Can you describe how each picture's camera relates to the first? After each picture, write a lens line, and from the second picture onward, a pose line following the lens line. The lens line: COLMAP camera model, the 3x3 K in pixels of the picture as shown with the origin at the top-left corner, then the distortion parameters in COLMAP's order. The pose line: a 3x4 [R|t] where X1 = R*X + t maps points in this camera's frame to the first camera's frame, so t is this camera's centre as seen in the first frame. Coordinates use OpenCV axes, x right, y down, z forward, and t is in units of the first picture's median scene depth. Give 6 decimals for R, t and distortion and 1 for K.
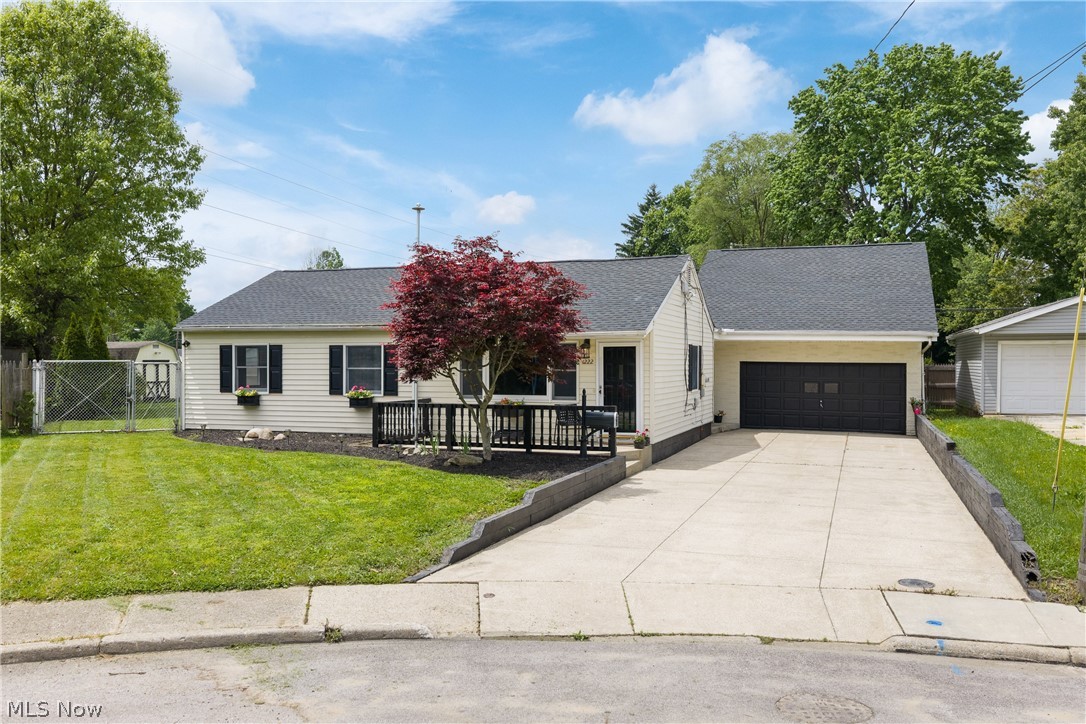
lens RADIAL K [[1006.6, 0, 543.2], [0, 1006.6, 363.6], [0, 0, 1]] dist [0.022897, 0.001473]
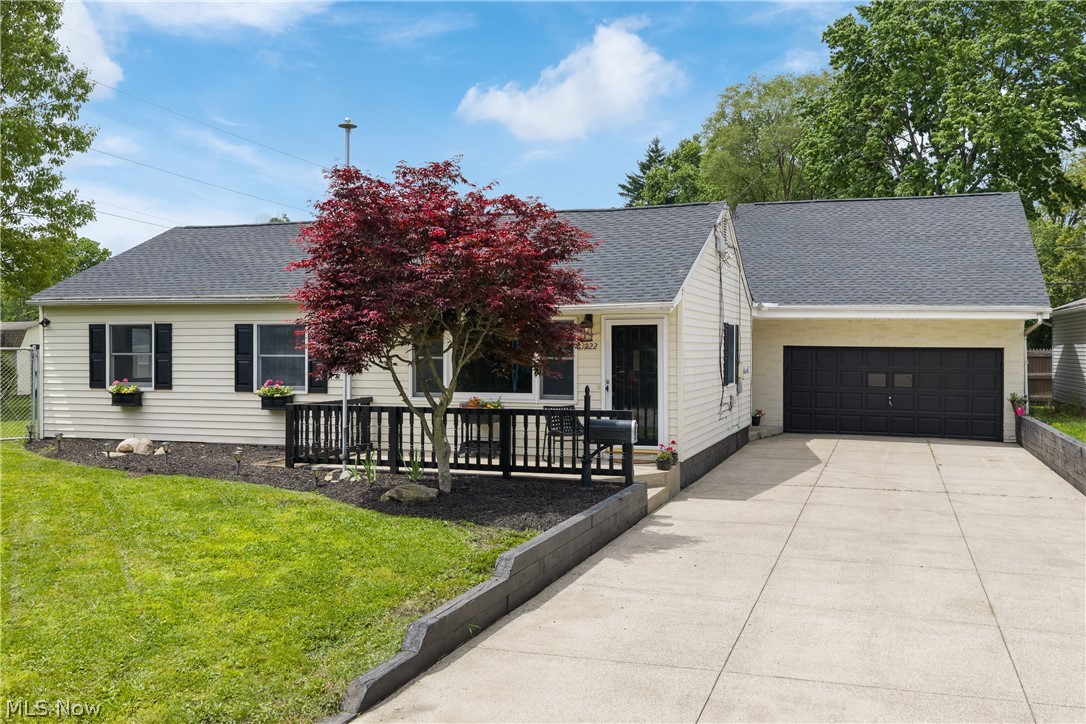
lens RADIAL K [[1006.6, 0, 542.5], [0, 1006.6, 355.0], [0, 0, 1]] dist [0.022897, 0.001473]
pose [[0.999882, -0.000758, 0.015334, -0.000240], [0.000655, 0.999977, 0.006775, -0.000468], [-0.015338, -0.006764, 0.999859, 0.255168]]
